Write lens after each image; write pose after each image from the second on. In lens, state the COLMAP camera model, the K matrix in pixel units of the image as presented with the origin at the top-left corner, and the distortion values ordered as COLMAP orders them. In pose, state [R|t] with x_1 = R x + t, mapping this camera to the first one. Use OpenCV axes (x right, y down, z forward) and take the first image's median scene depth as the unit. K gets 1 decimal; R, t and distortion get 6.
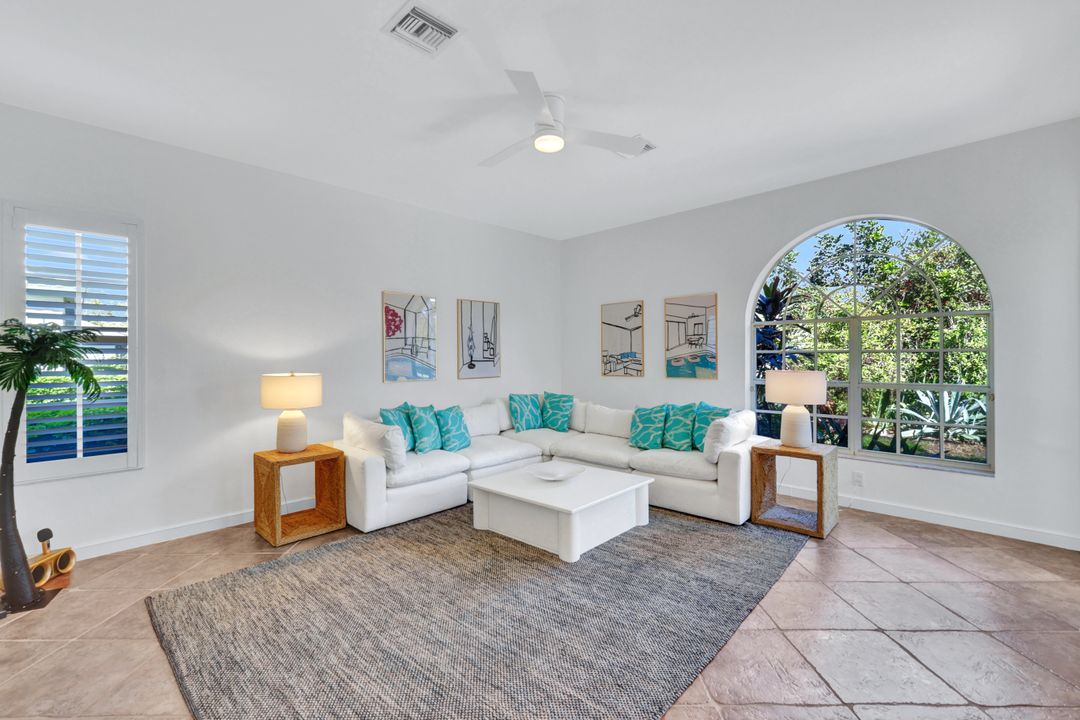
lens RADIAL K [[470.4, 0, 543.6], [0, 470.4, 353.7], [0, 0, 1]] dist [-0.002584, 0.001387]
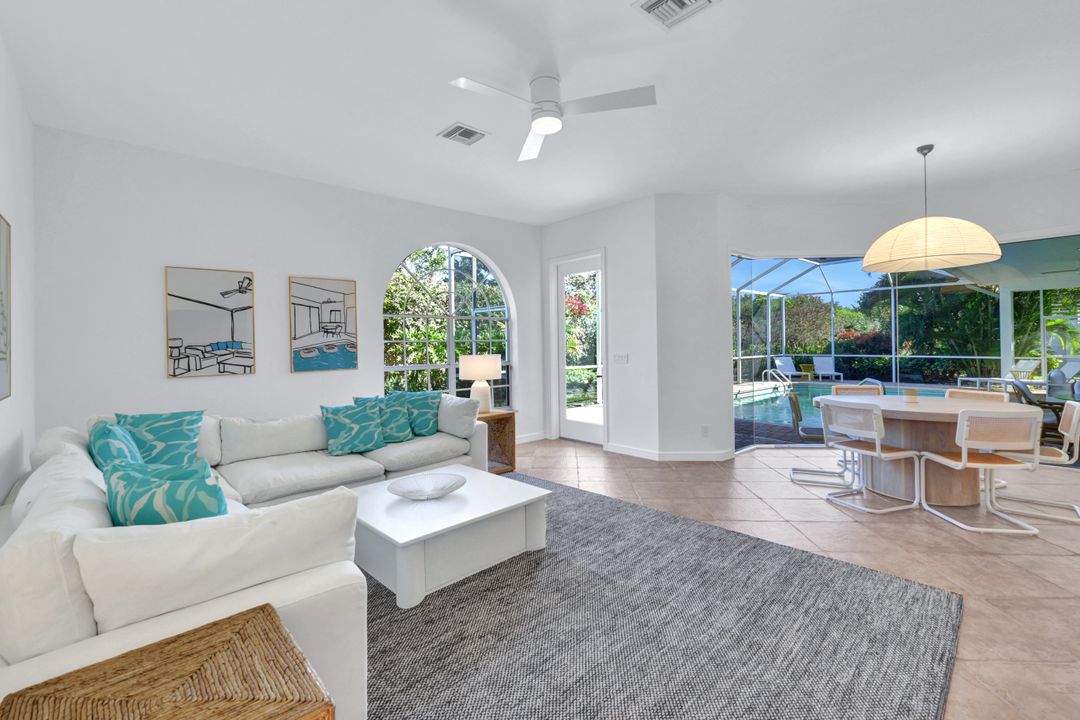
lens RADIAL K [[470.4, 0, 528.0], [0, 470.4, 342.6], [0, 0, 1]] dist [-0.002584, 0.001387]
pose [[0.073575, 0.006868, 0.997266, -0.544131], [0.008878, 0.999932, -0.007541, 0.008929], [-0.997250, 0.009409, 0.073509, 0.548769]]
